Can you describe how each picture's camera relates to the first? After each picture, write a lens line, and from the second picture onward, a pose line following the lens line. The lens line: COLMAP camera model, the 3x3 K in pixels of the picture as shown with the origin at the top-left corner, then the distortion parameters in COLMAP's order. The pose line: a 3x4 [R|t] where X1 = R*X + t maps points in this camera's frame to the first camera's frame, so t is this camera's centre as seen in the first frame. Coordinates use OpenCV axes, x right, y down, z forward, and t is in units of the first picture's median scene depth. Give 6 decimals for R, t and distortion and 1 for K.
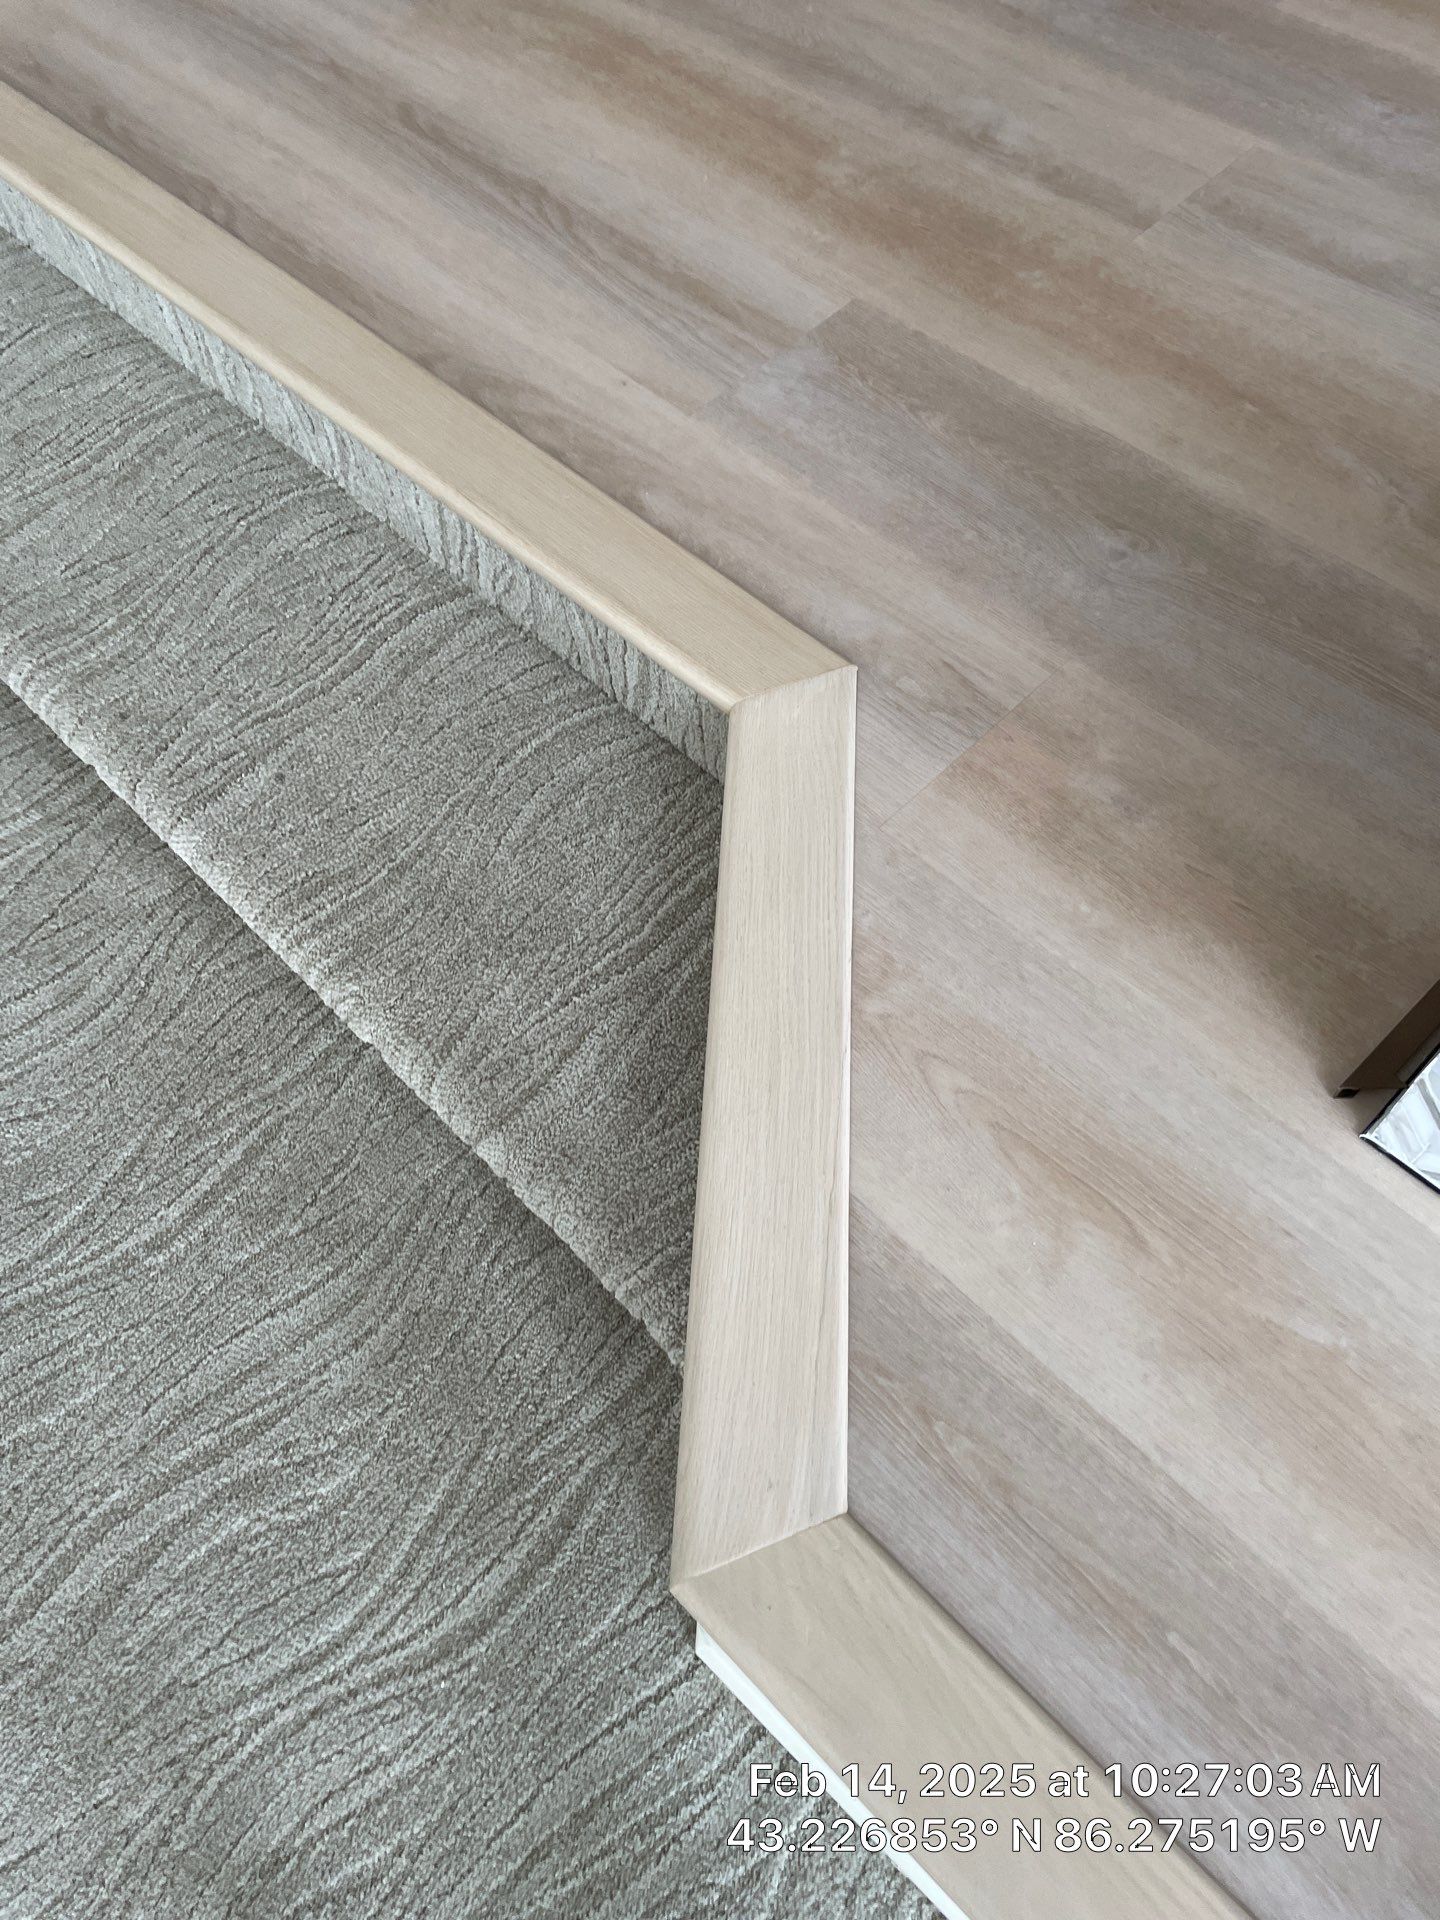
lens RADIAL K [[1450.3, 0, 703.2], [0, 1450.3, 929.2], [0, 0, 1]] dist [0.068556, -0.093645]
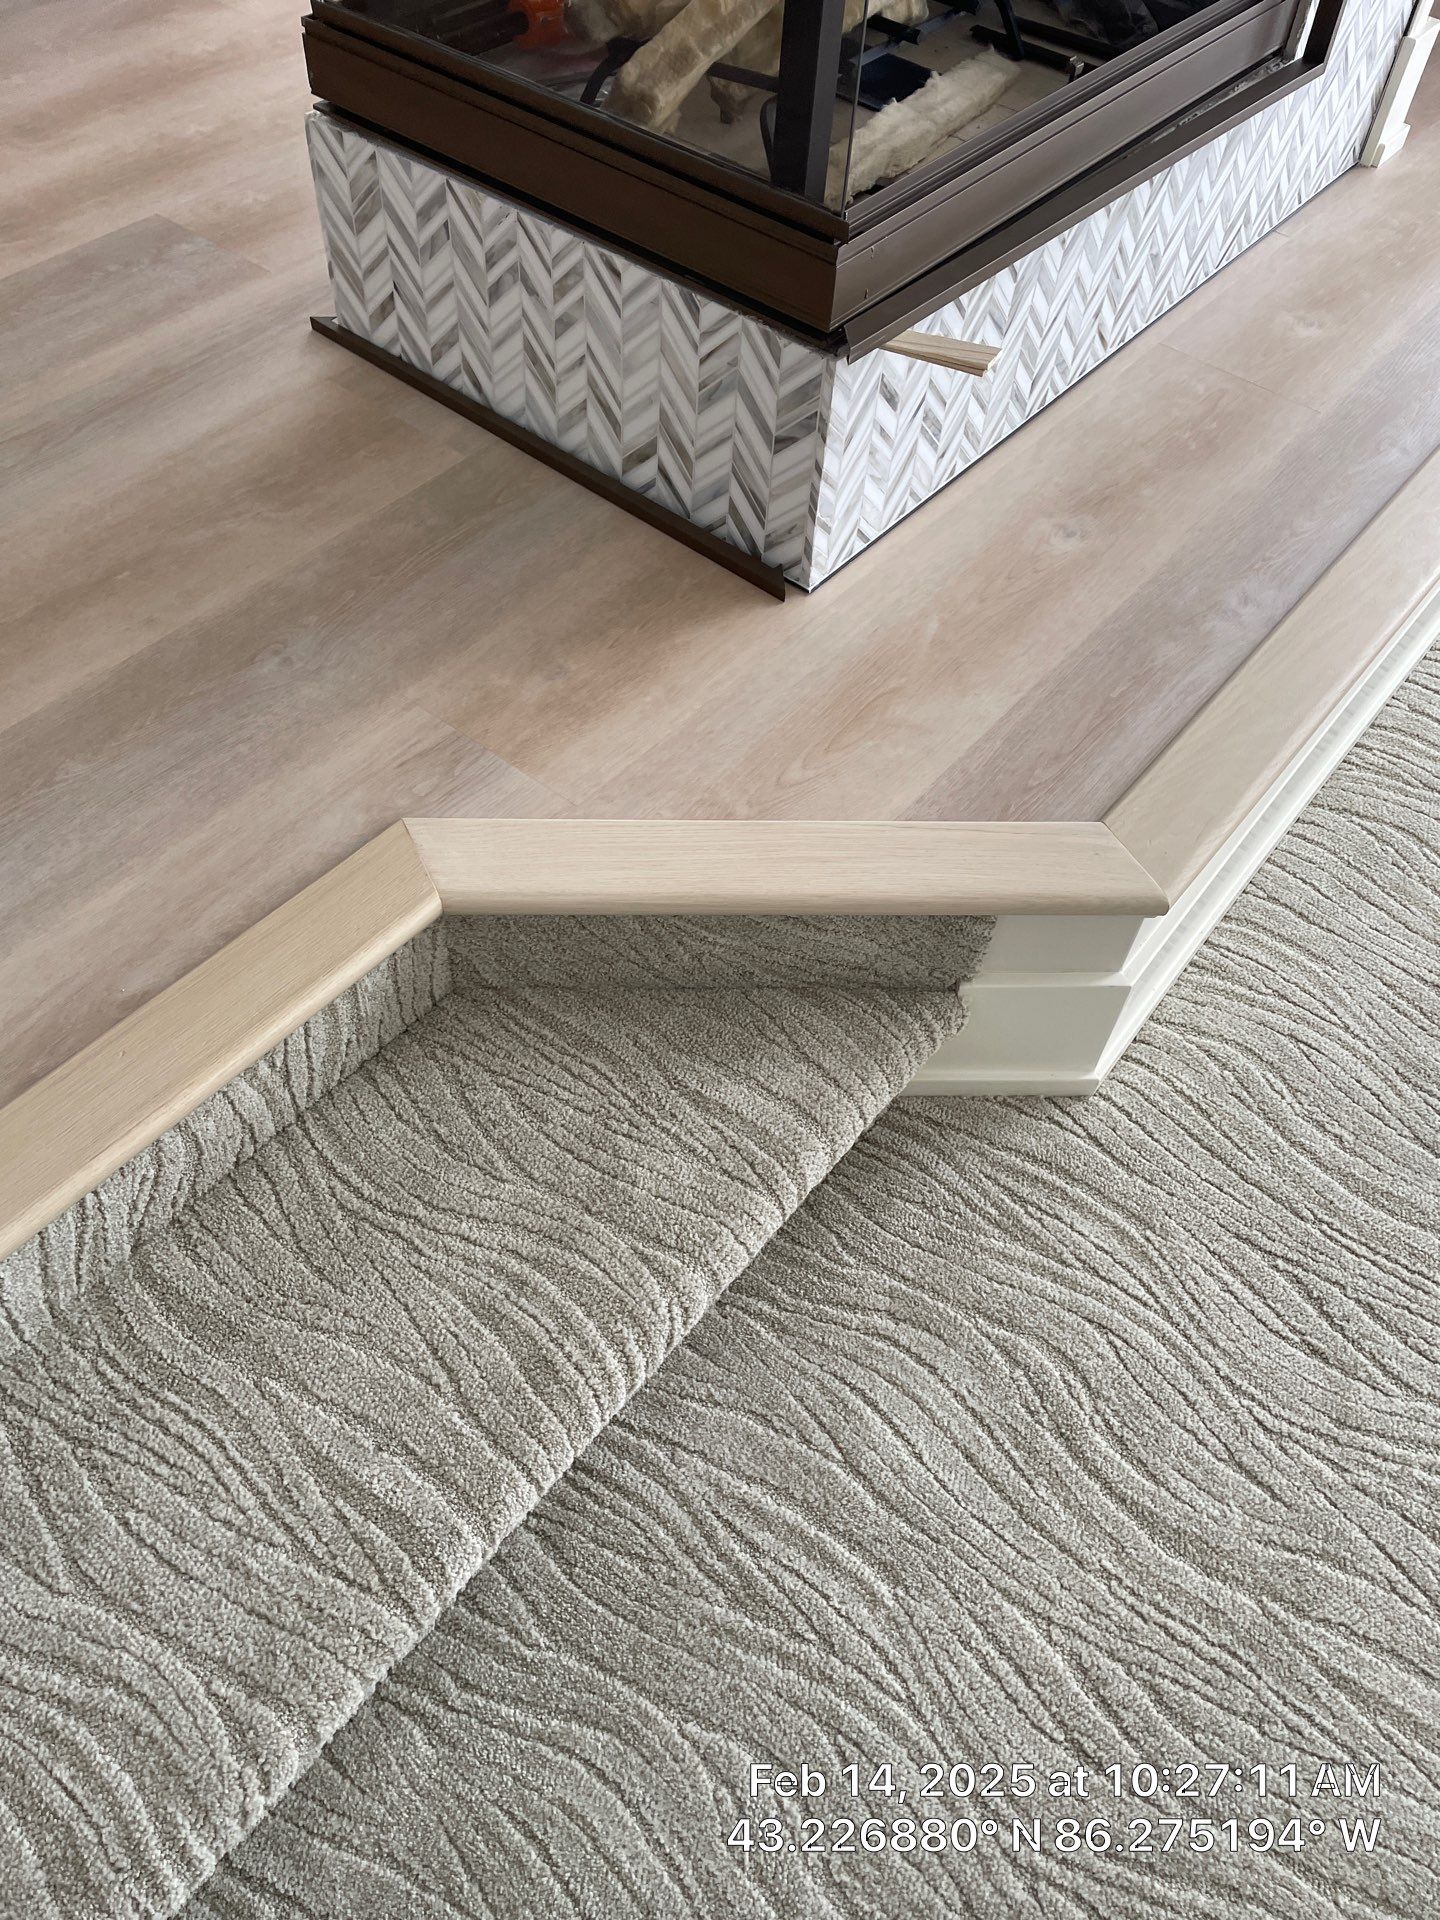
lens RADIAL K [[1450.3, 0, 730.3], [0, 1450.3, 965.4], [0, 0, 1]] dist [0.068556, -0.093645]
pose [[-0.115427, -0.747243, 0.654450, -0.804710], [0.823028, 0.296939, 0.484202, -0.522763], [-0.556148, 0.594520, 0.580728, 0.304736]]
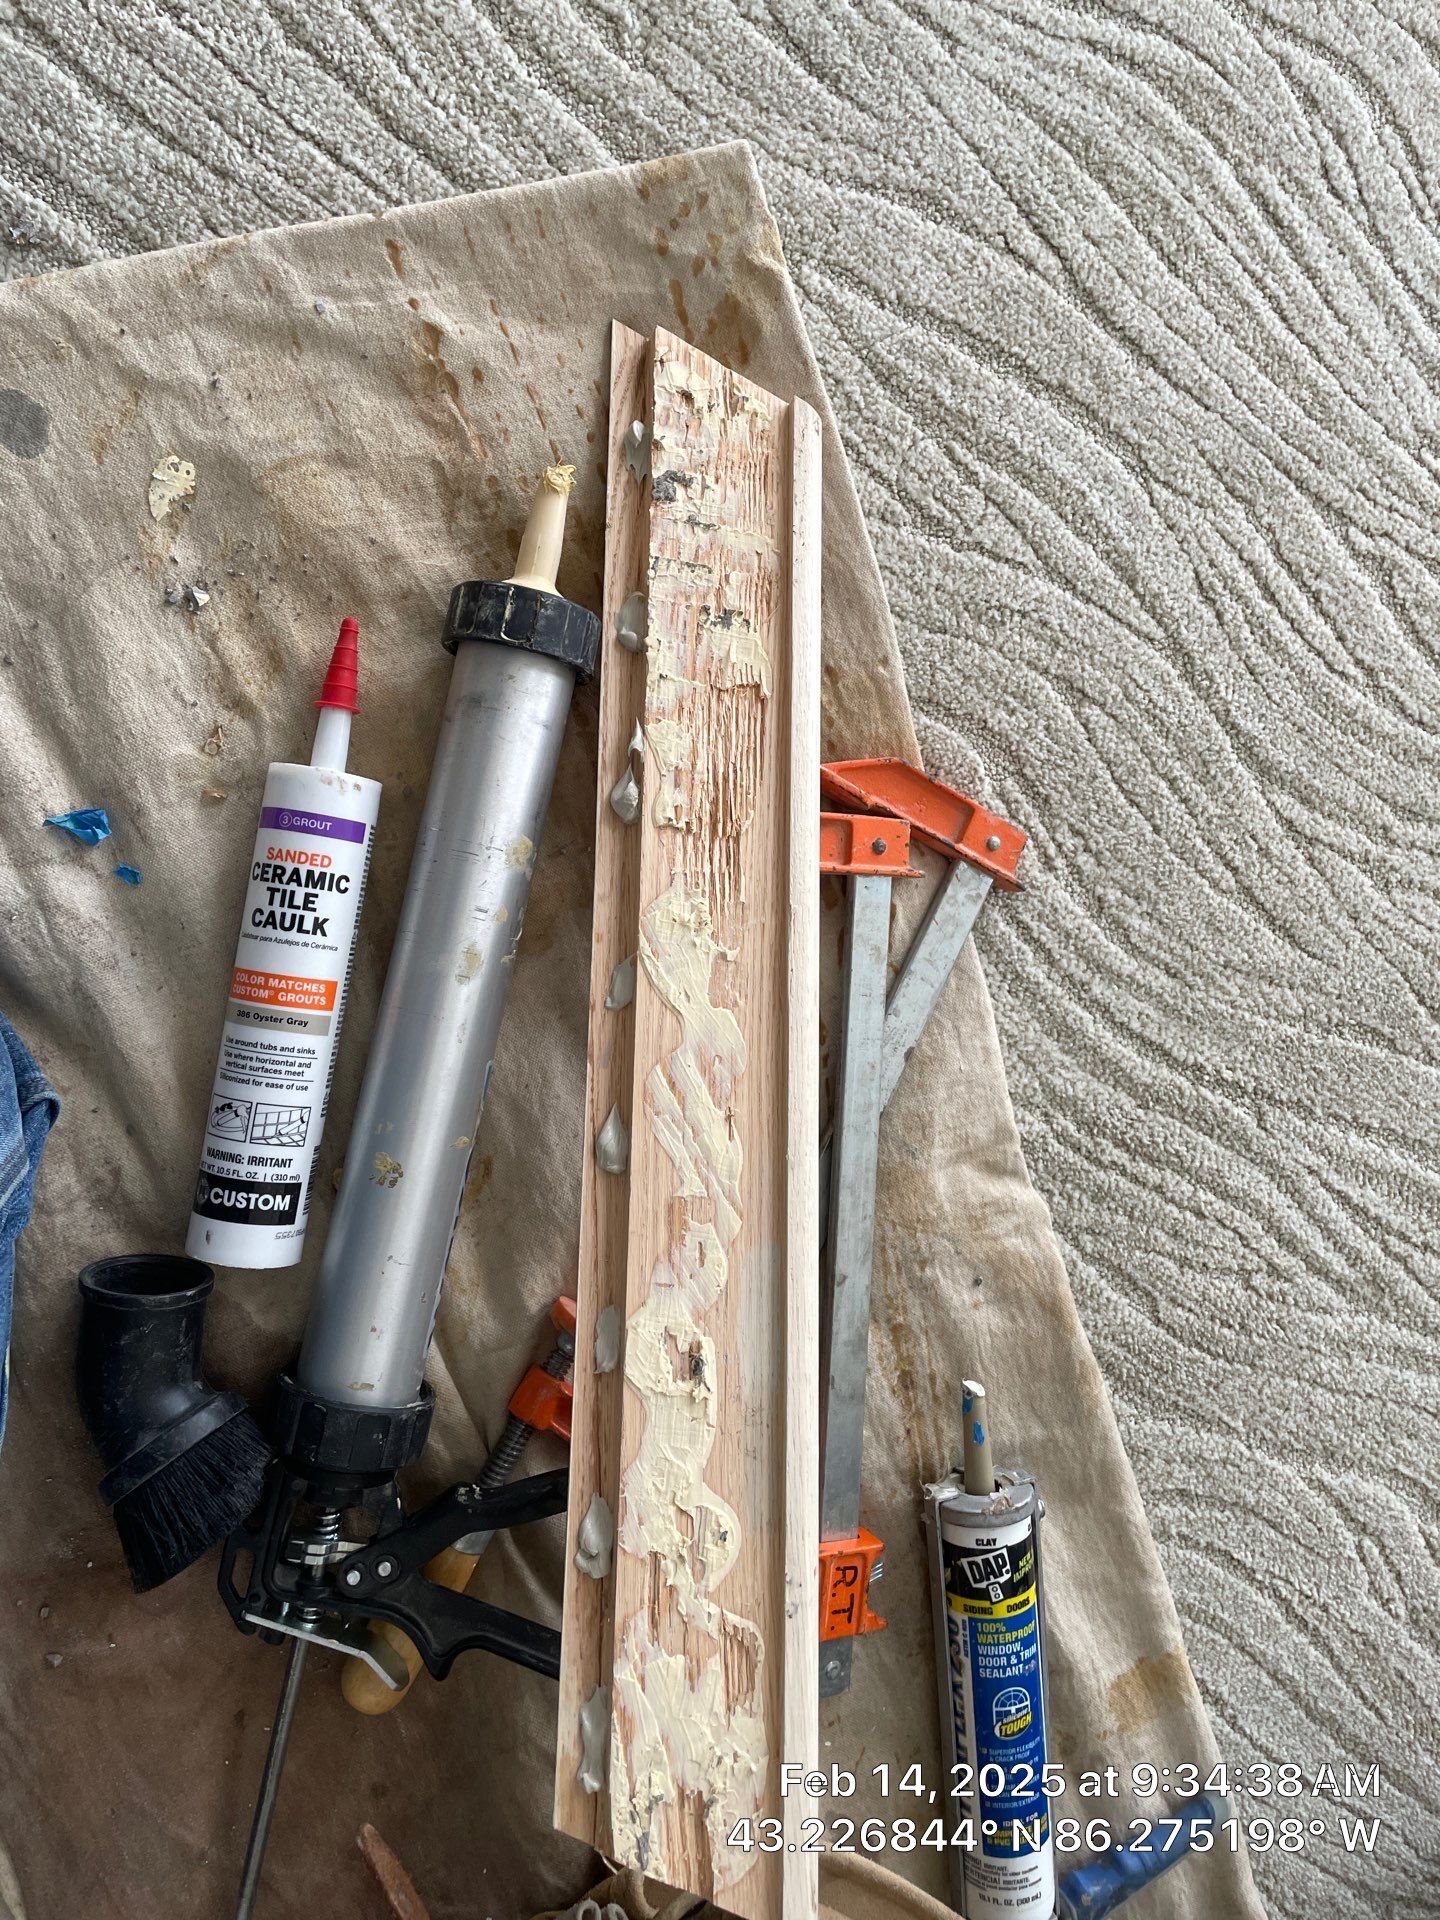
lens RADIAL K [[1450.3, 0, 726.2], [0, 1450.3, 978.9], [0, 0, 1]] dist [0.068556, -0.093645]
pose [[-0.238190, -0.970437, -0.038953, -0.470932], [0.664394, -0.192065, 0.722282, 0.174915], [-0.708411, 0.146161, 0.690501, 0.474544]]
